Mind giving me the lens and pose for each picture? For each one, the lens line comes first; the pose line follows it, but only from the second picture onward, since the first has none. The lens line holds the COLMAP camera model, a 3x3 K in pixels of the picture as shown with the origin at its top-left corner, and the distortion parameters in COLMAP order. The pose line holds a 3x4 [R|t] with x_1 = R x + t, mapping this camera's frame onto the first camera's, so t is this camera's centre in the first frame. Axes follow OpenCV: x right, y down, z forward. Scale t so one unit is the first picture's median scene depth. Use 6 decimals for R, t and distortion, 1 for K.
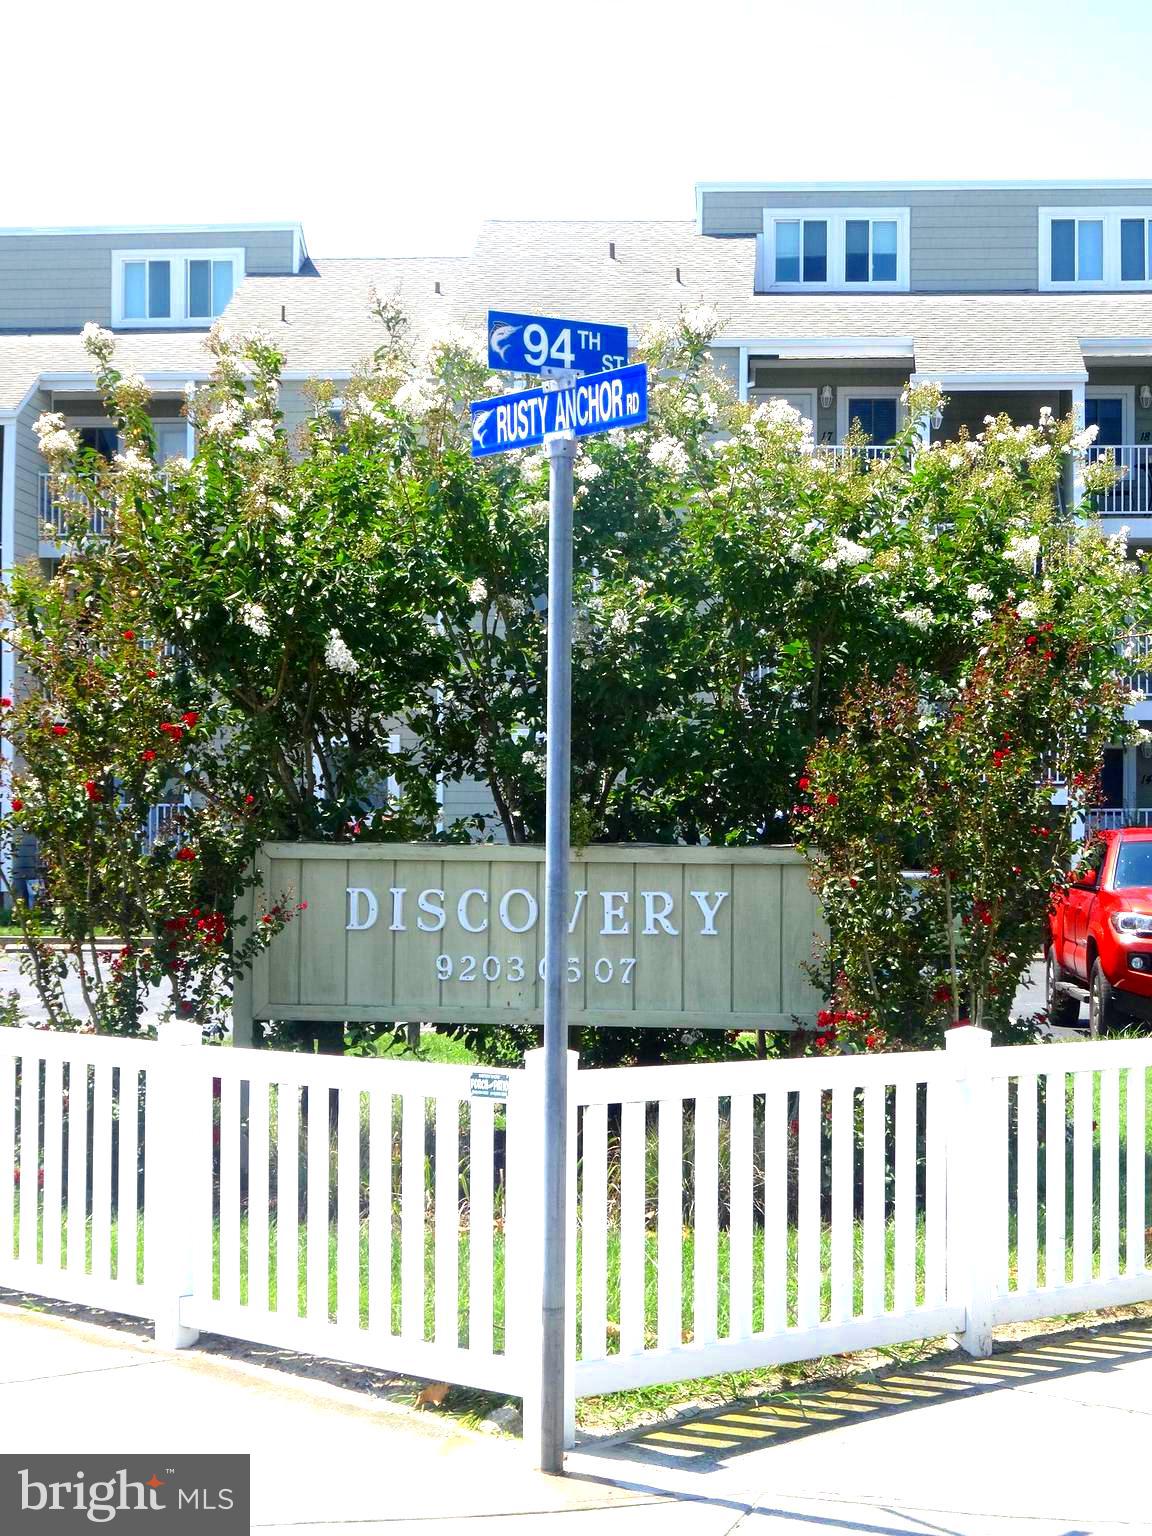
lens RADIAL K [[3406.3, 0, 576.0], [0, 3406.3, 768.0], [0, 0, 1]] dist [0.011195, 0.036522]
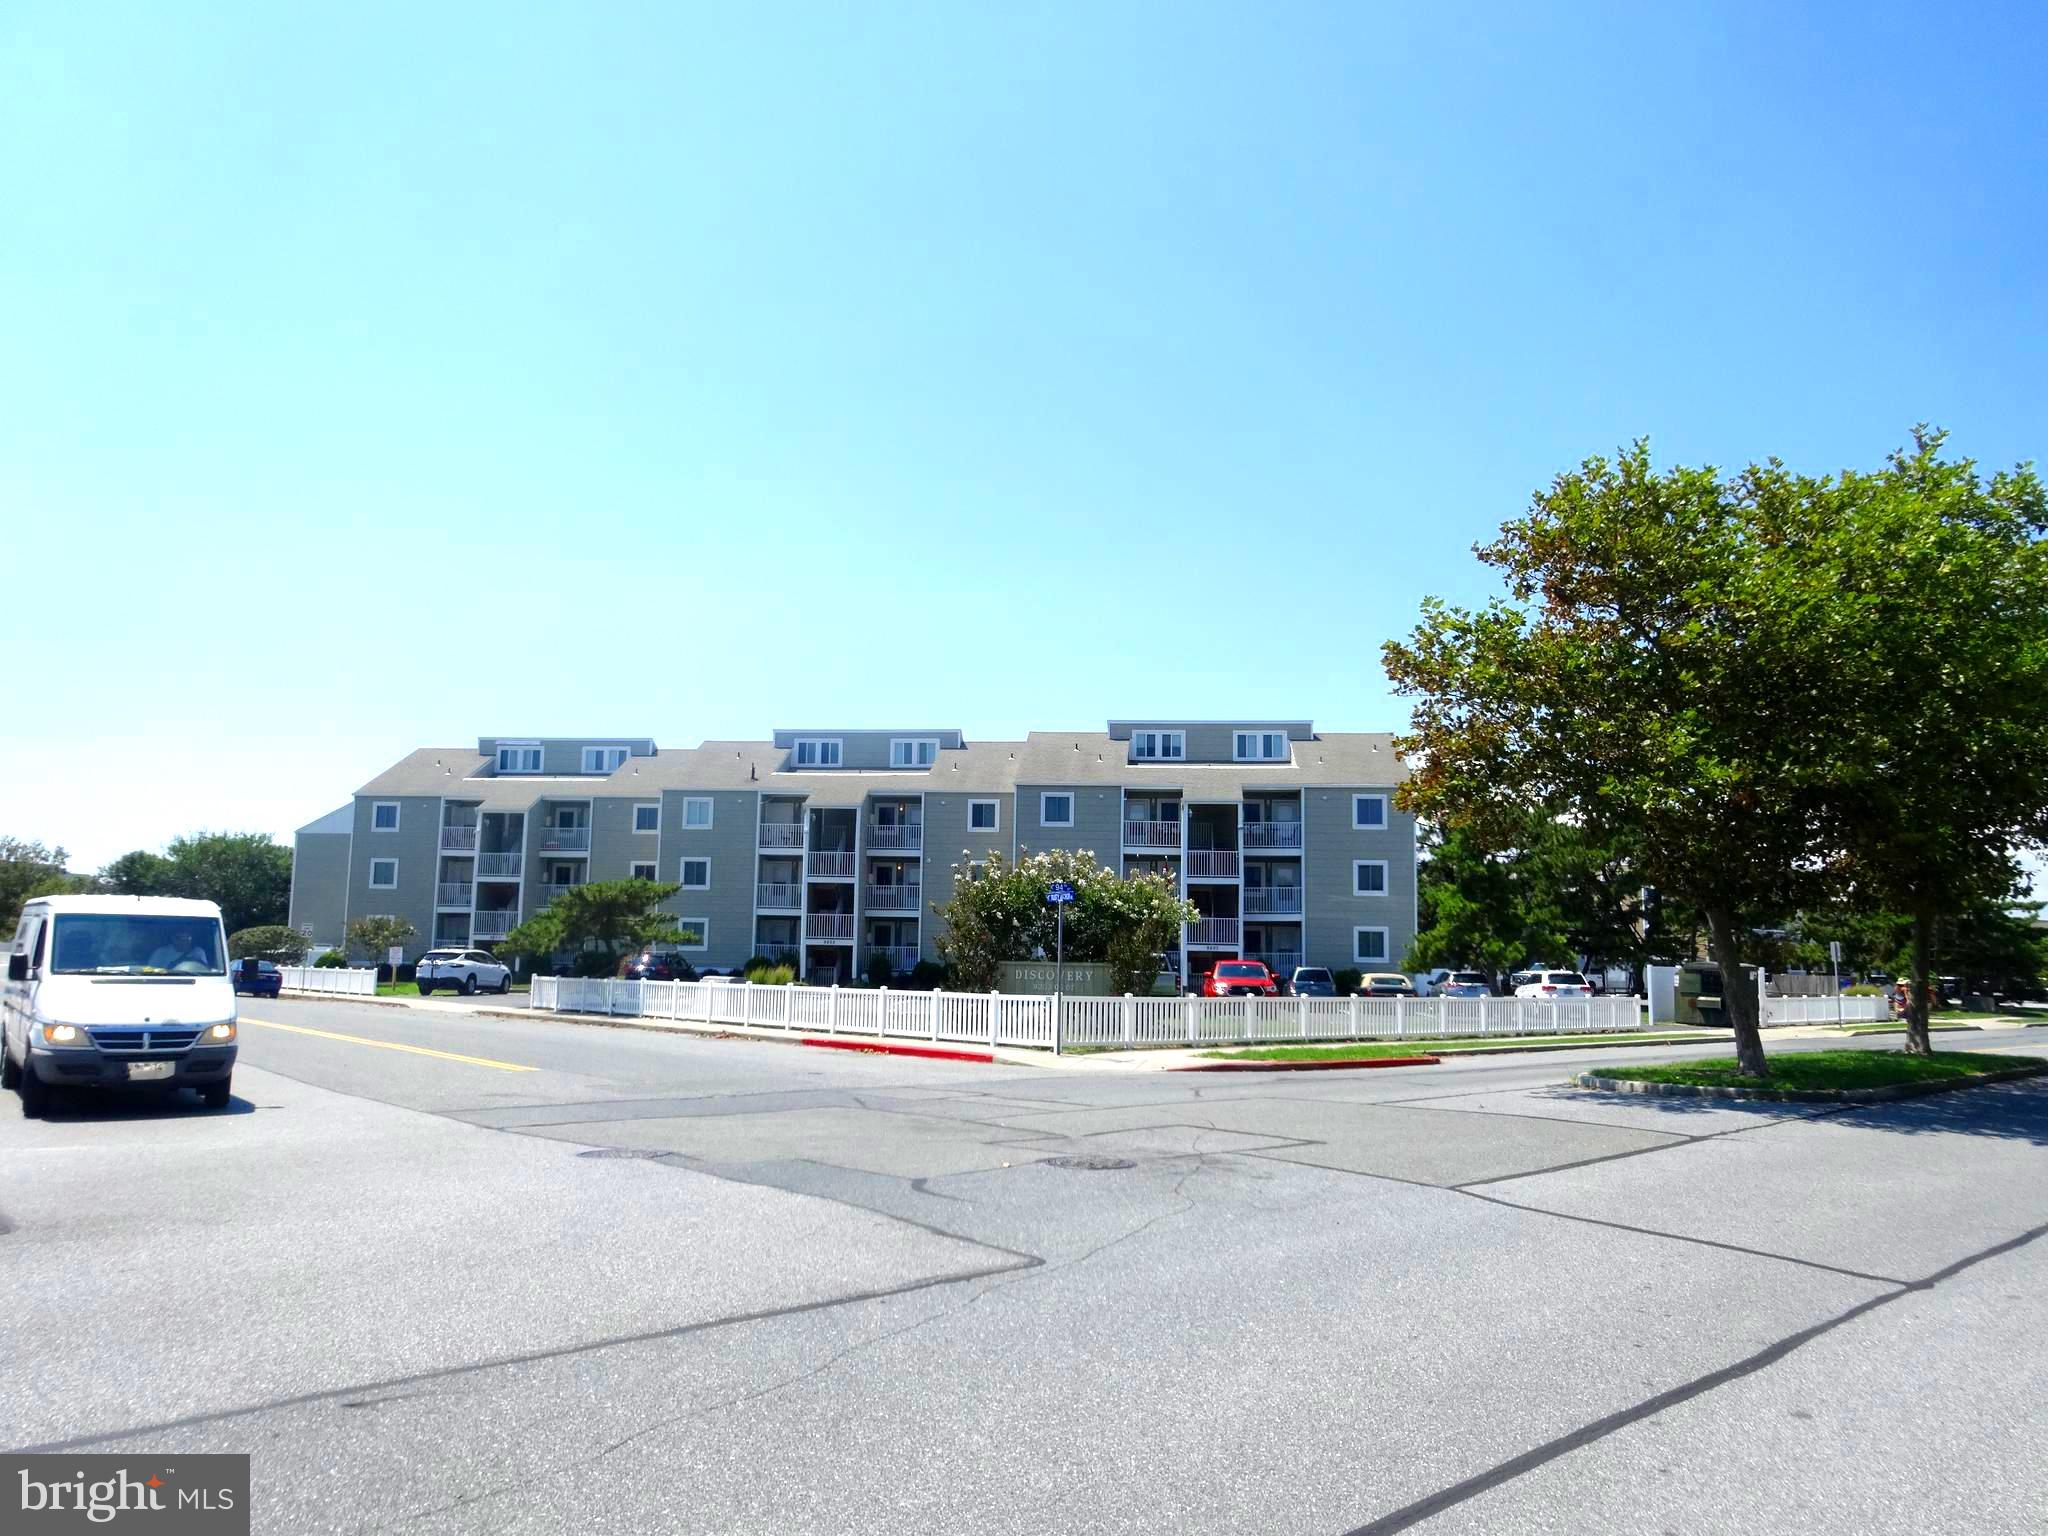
lens RADIAL K [[1455.0, 0, 1024.0], [0, 1455.0, 768.0], [0, 0, 1]] dist [-0.262798, -0.000364]
pose [[0.999566, 0.013910, -0.025972, -0.001461], [-0.016727, 0.993611, -0.111615, -0.006073], [0.024254, 0.112001, 0.993412, -0.314444]]
